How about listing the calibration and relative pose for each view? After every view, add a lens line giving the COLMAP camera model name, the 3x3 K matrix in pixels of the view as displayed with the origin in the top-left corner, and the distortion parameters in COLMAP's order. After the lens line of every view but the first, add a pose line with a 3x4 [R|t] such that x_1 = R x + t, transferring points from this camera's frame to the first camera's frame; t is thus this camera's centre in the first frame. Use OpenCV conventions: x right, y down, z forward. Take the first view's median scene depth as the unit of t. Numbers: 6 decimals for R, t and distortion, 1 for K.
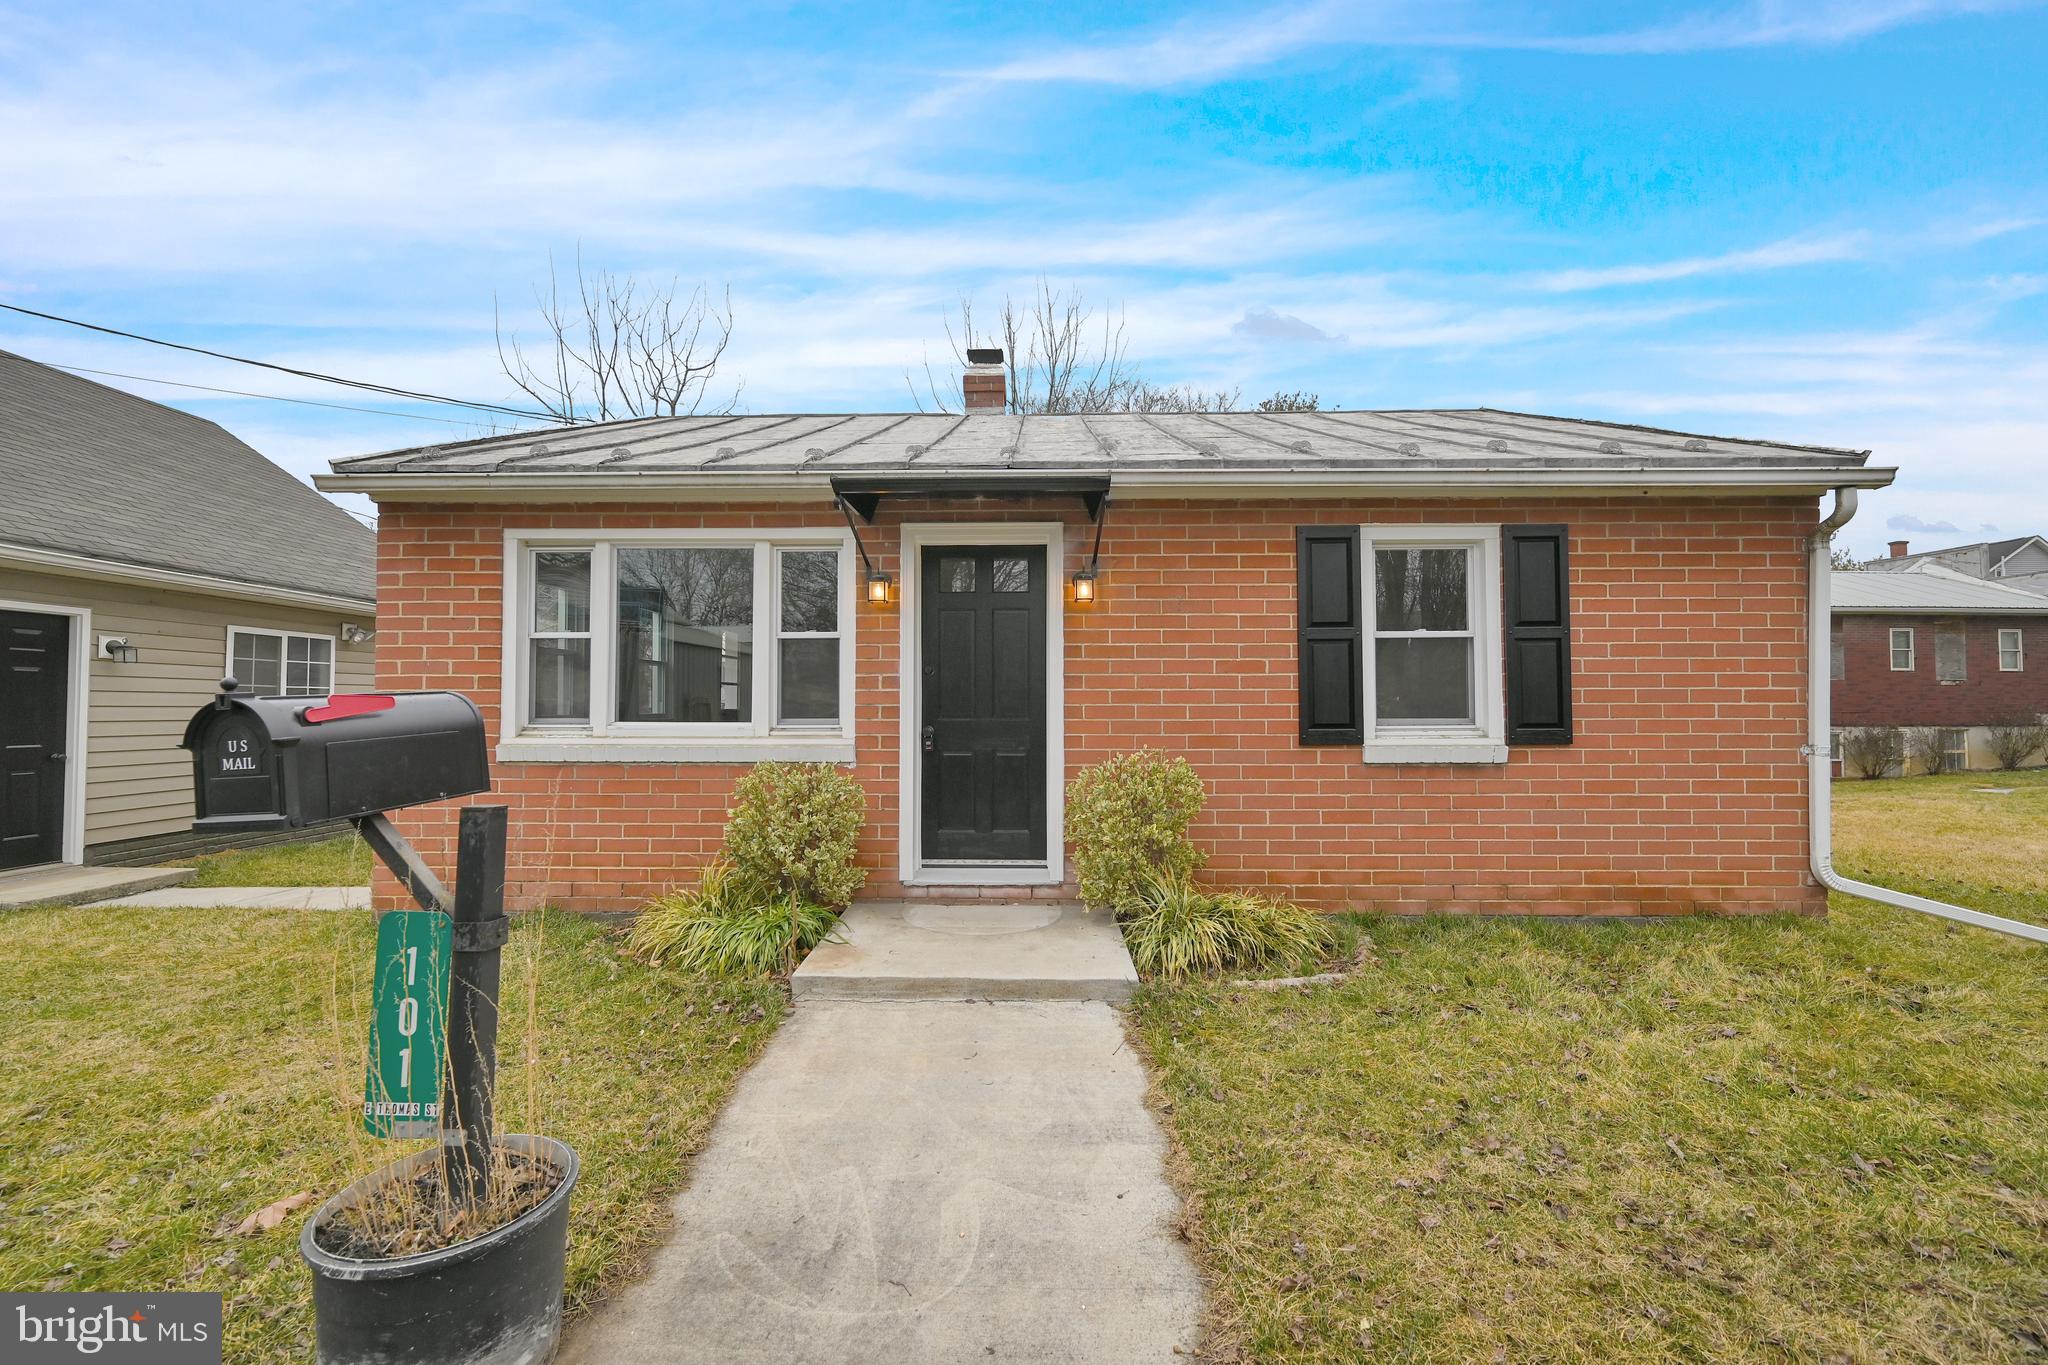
lens RADIAL K [[812.8, 0, 1024.6], [0, 812.8, 686.5], [0, 0, 1]] dist [-0.002508, 0.000174]
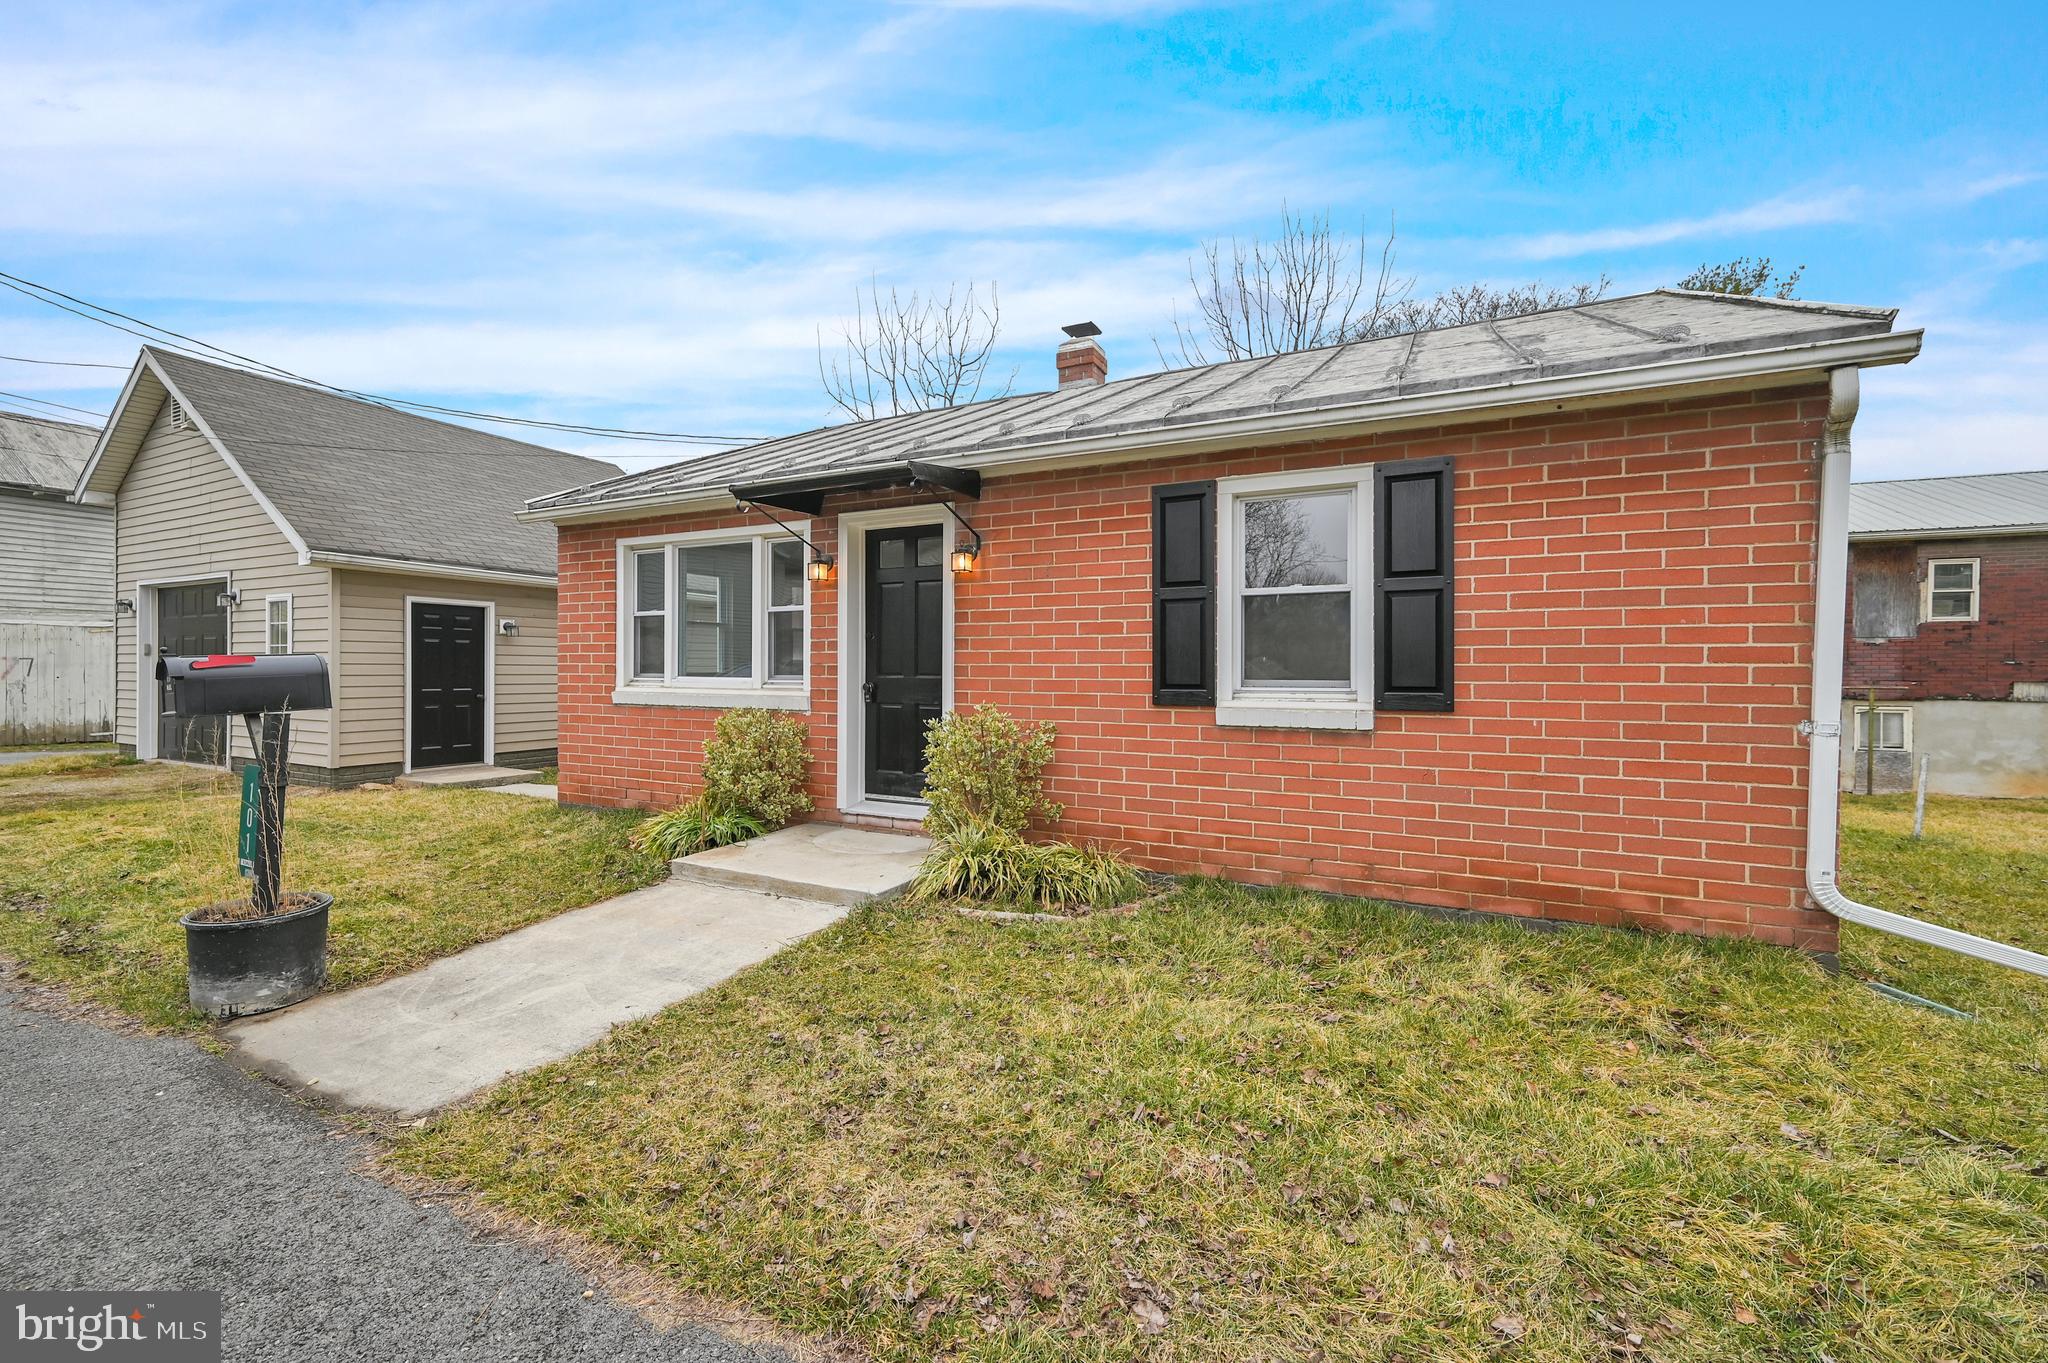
lens RADIAL K [[820.7, 0, 1013.1], [0, 820.7, 675.3], [0, 0, 1]] dist [-0.004397, 0.000055]
pose [[0.900714, 0.008184, -0.434335, 0.620314], [0.005398, 0.999534, 0.030030, 0.003637], [0.434379, -0.029393, 0.900251, 0.009500]]
